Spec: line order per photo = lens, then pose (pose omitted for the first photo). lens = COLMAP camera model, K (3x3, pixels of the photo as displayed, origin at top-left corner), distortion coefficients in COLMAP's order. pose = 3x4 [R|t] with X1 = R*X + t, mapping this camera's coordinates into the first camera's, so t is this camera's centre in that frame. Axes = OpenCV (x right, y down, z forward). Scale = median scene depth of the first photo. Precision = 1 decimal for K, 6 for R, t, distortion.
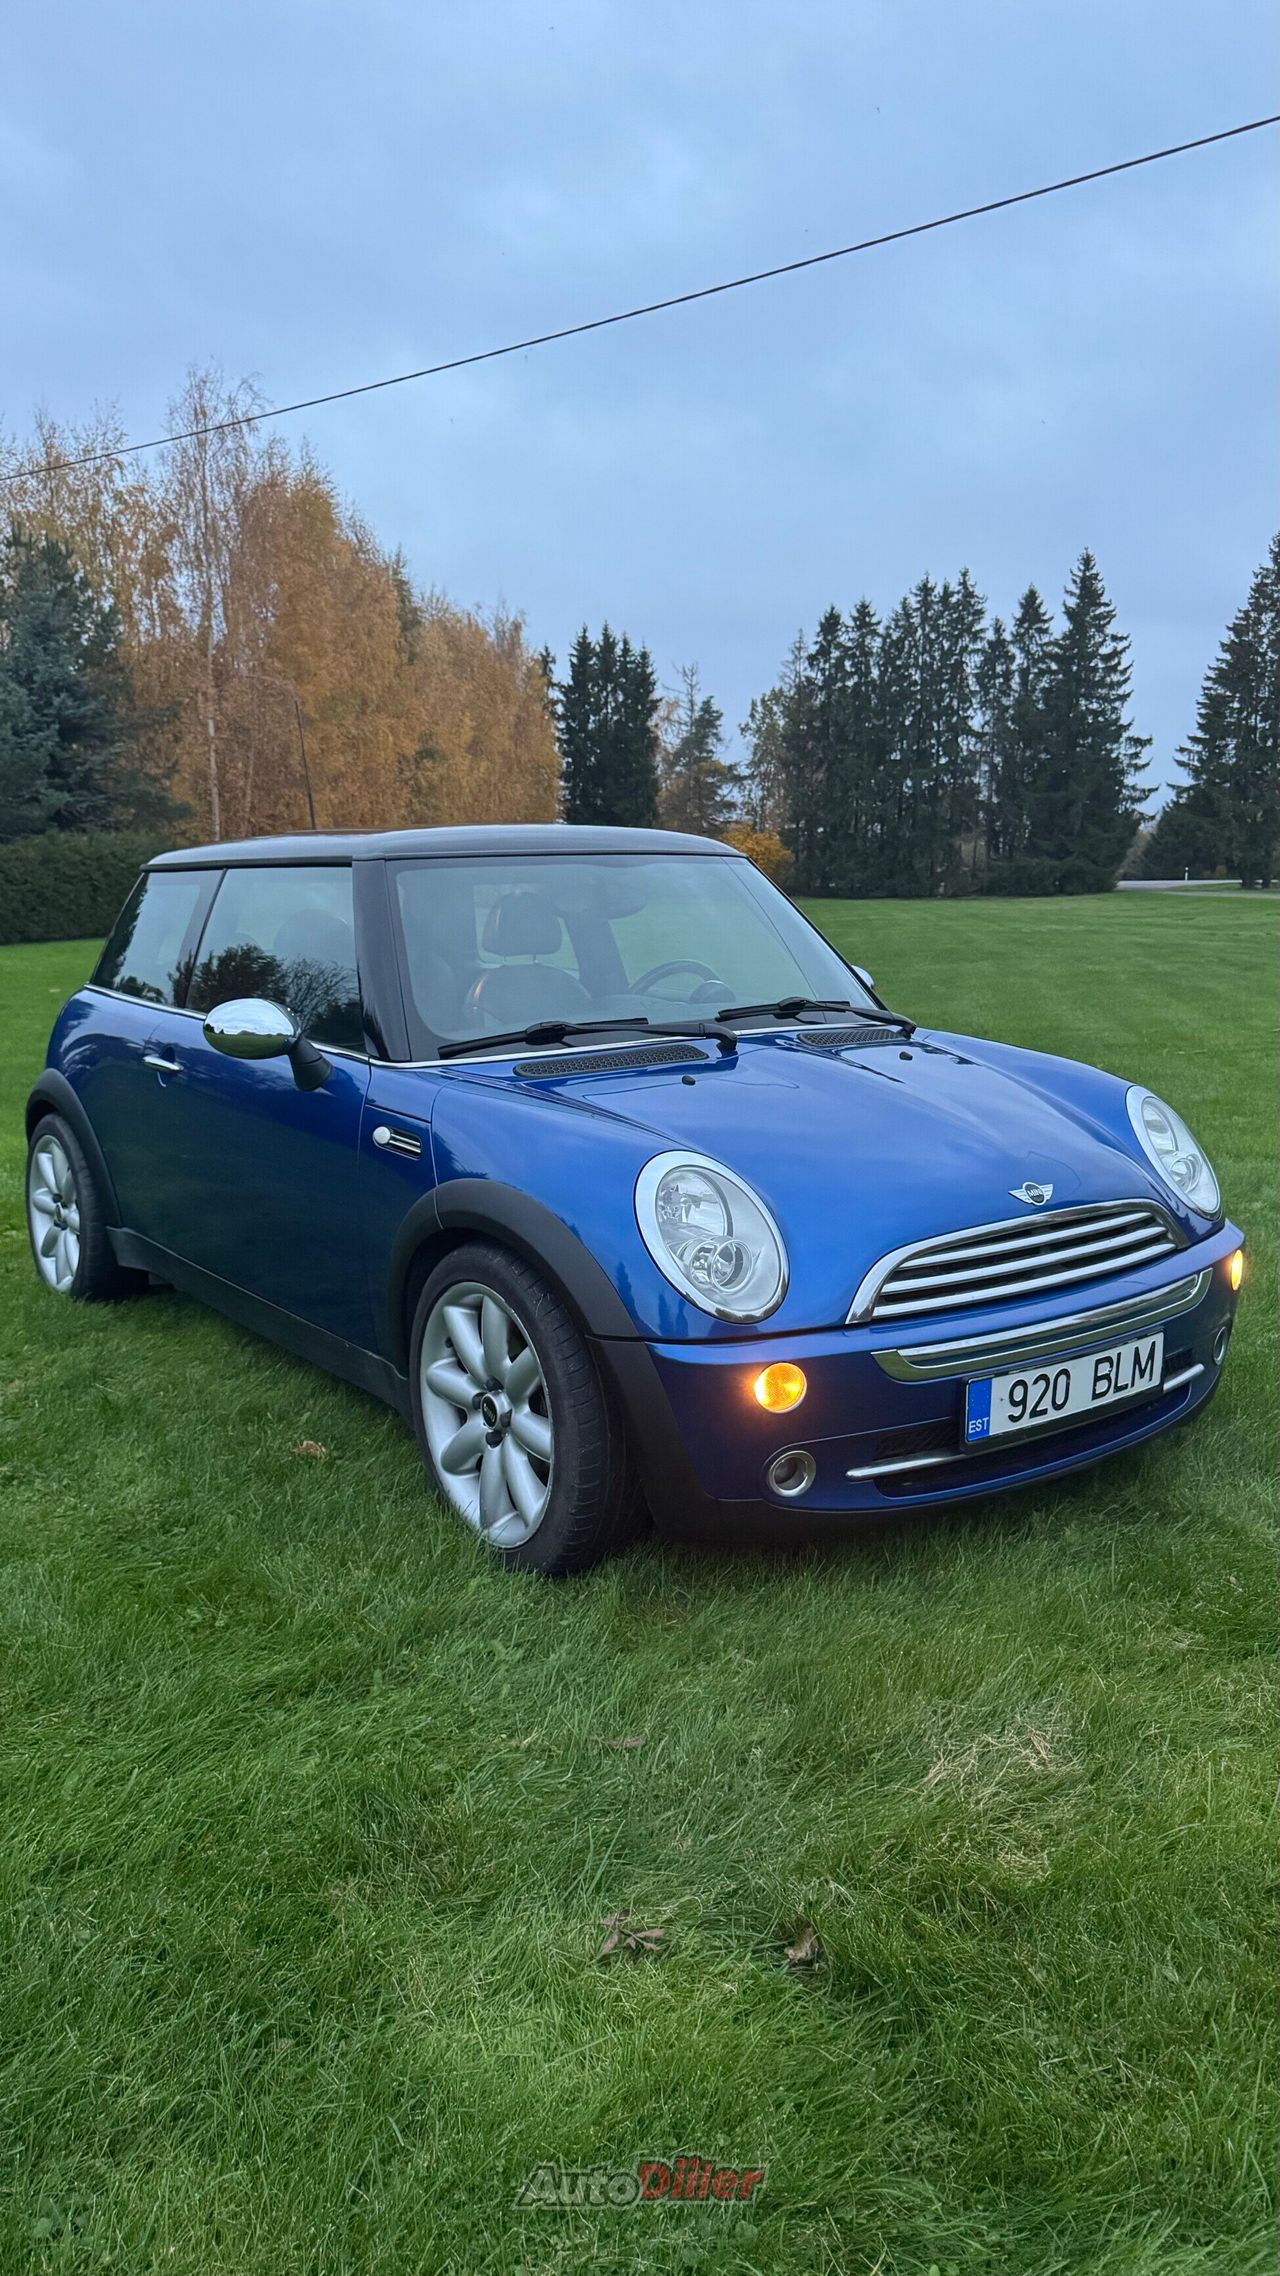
lens RADIAL K [[1660.6, 0, 613.7], [0, 1660.6, 1096.3], [0, 0, 1]] dist [-0.029517, -0.000712]
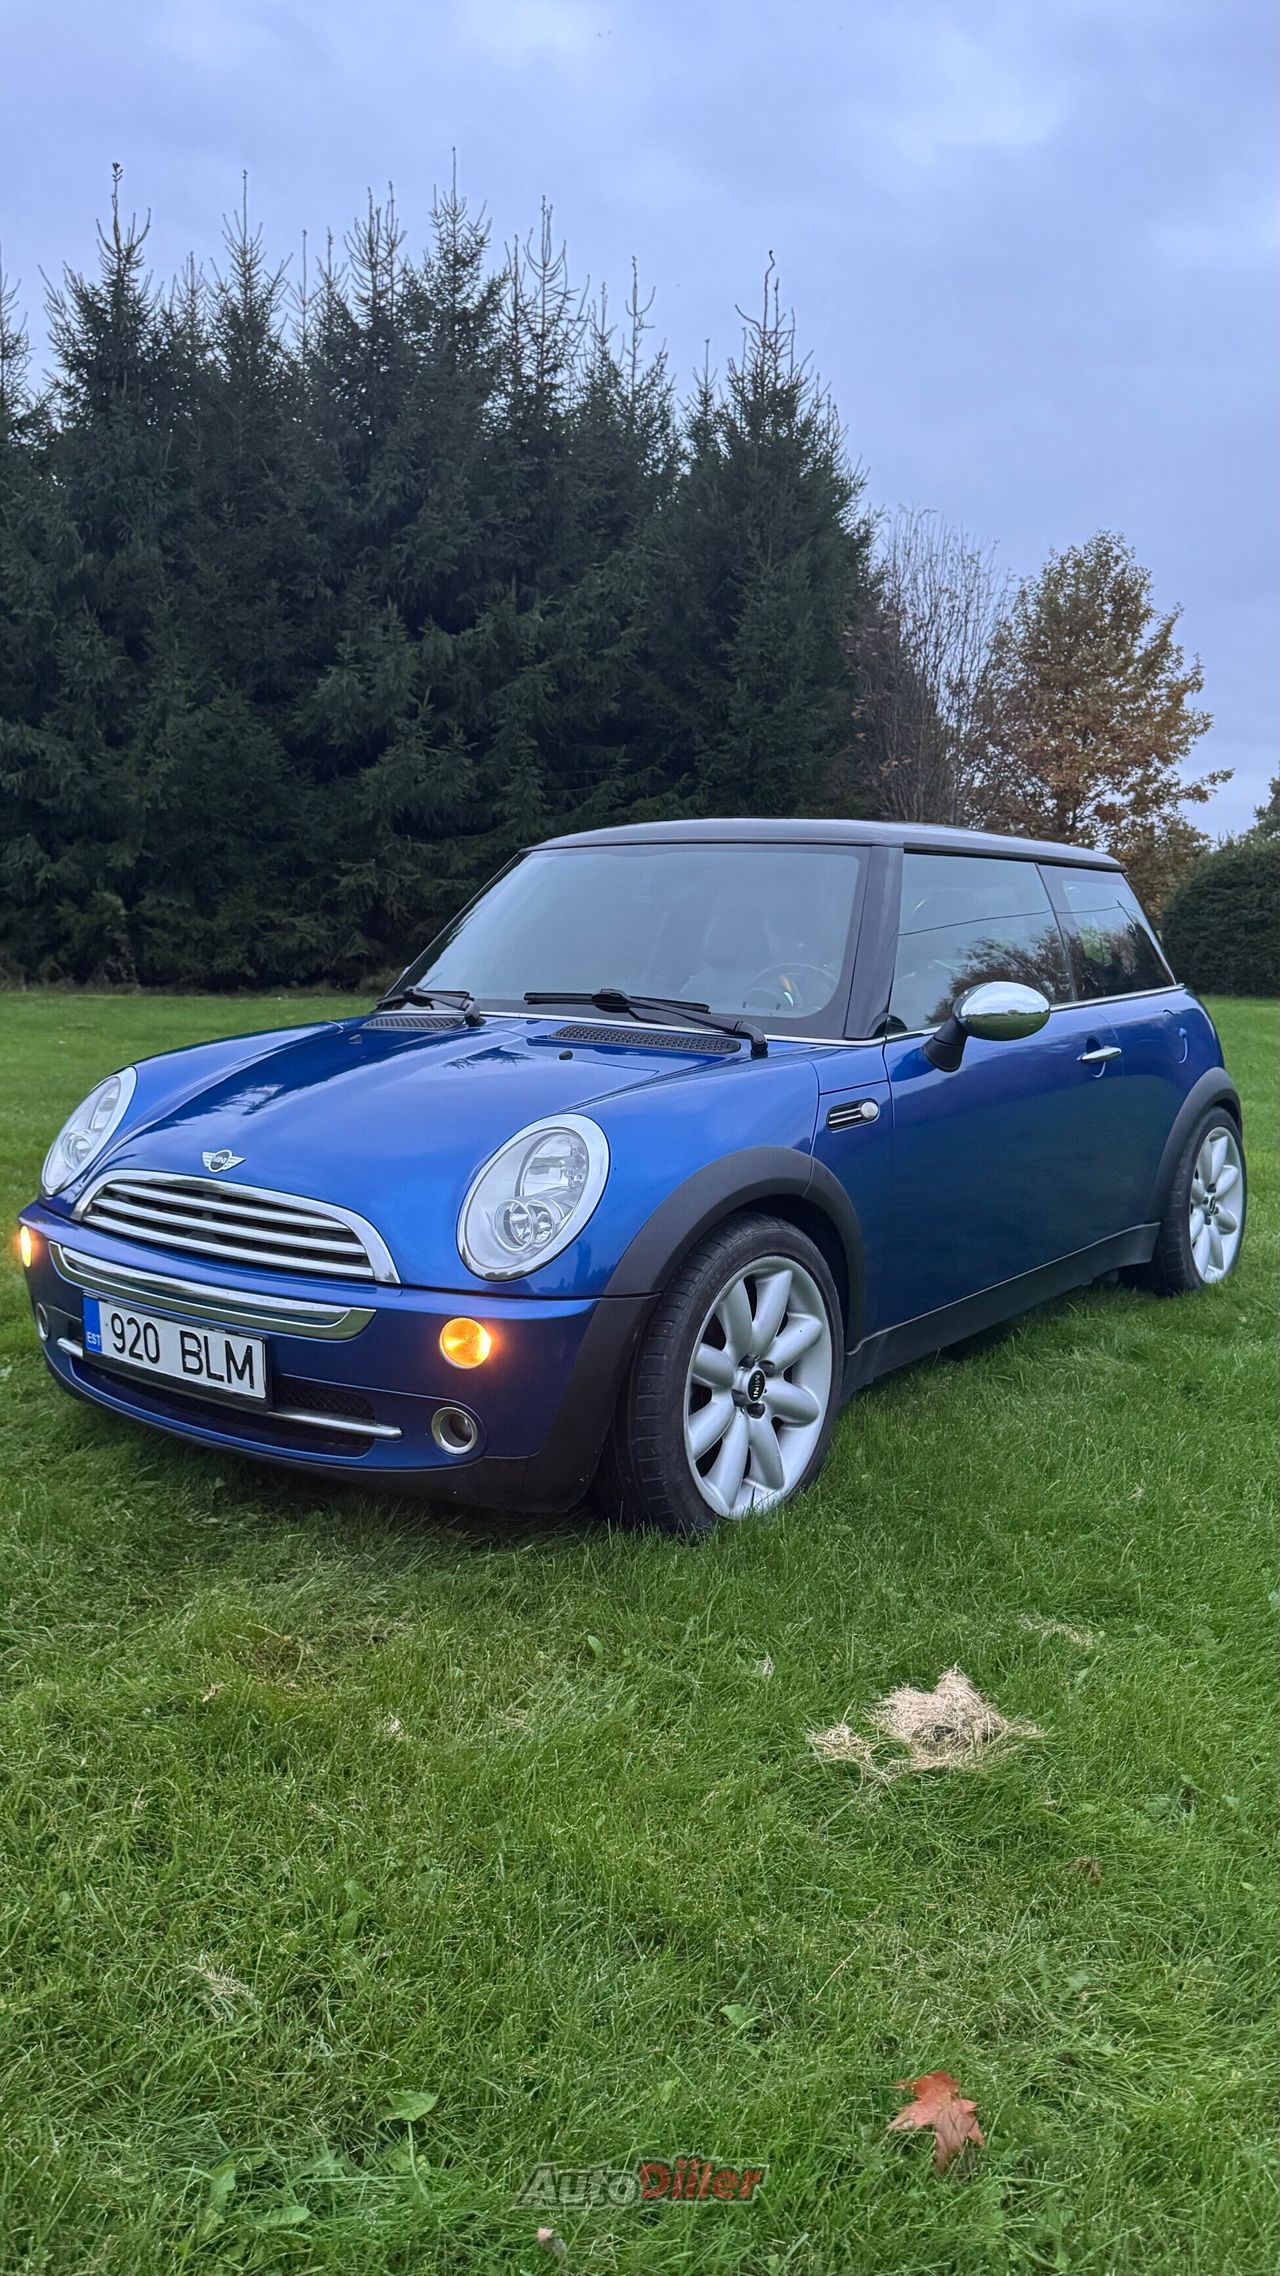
lens RADIAL K [[1556.5, 0, 640.0], [0, 1556.5, 1138.0], [0, 0, 1]] dist [-0.001754, -0.000045]
pose [[0.315941, 0.150151, -0.936822, 1.195453], [-0.133688, 0.984592, 0.112721, -0.093155], [0.939313, 0.089629, 0.331147, 0.910515]]
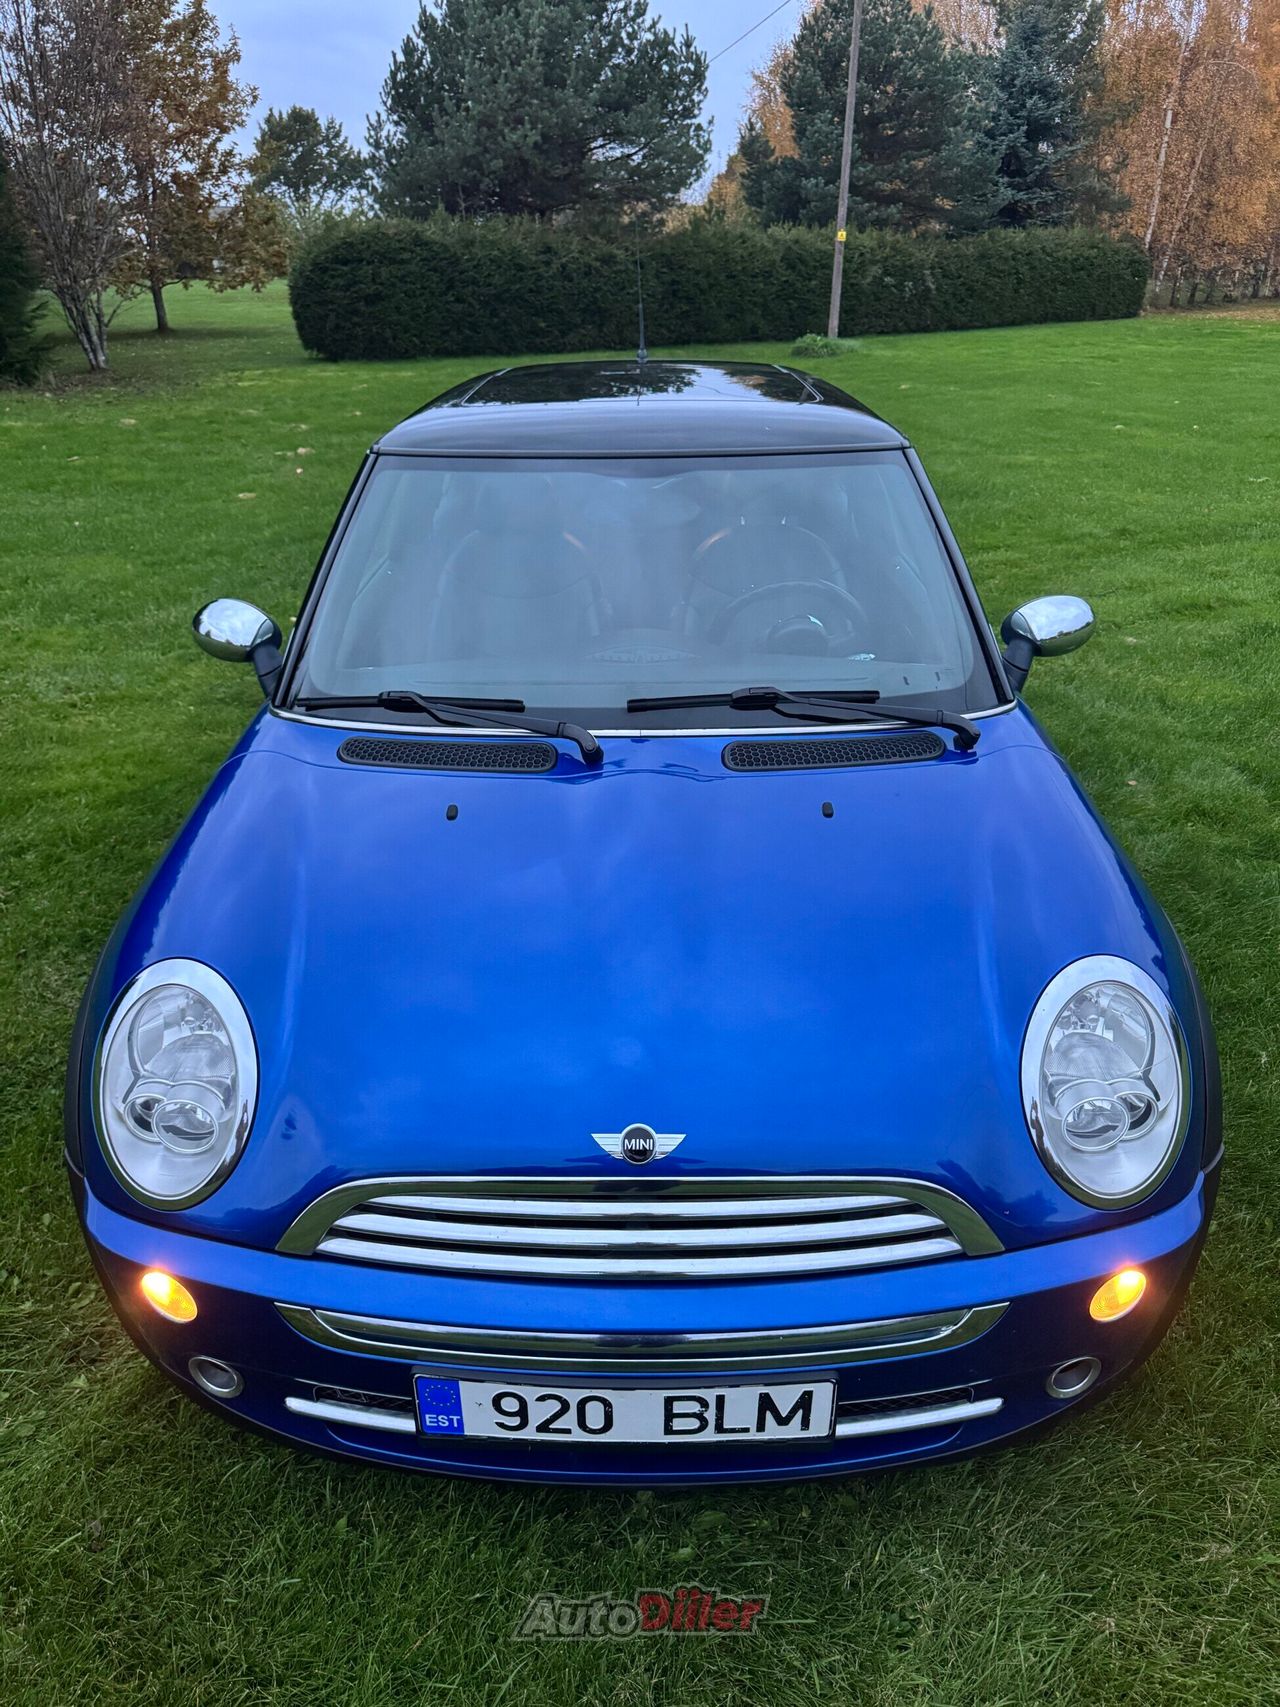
lens RADIAL K [[1175.5, 0, 640.0], [0, 1175.5, 853.5], [0, 0, 1]] dist [0.046005, -0.044341]
pose [[0.806310, 0.261114, -0.530739, 0.470468], [-0.071992, 0.933938, 0.350110, -0.216912], [0.587096, -0.244088, 0.771842, 0.647212]]
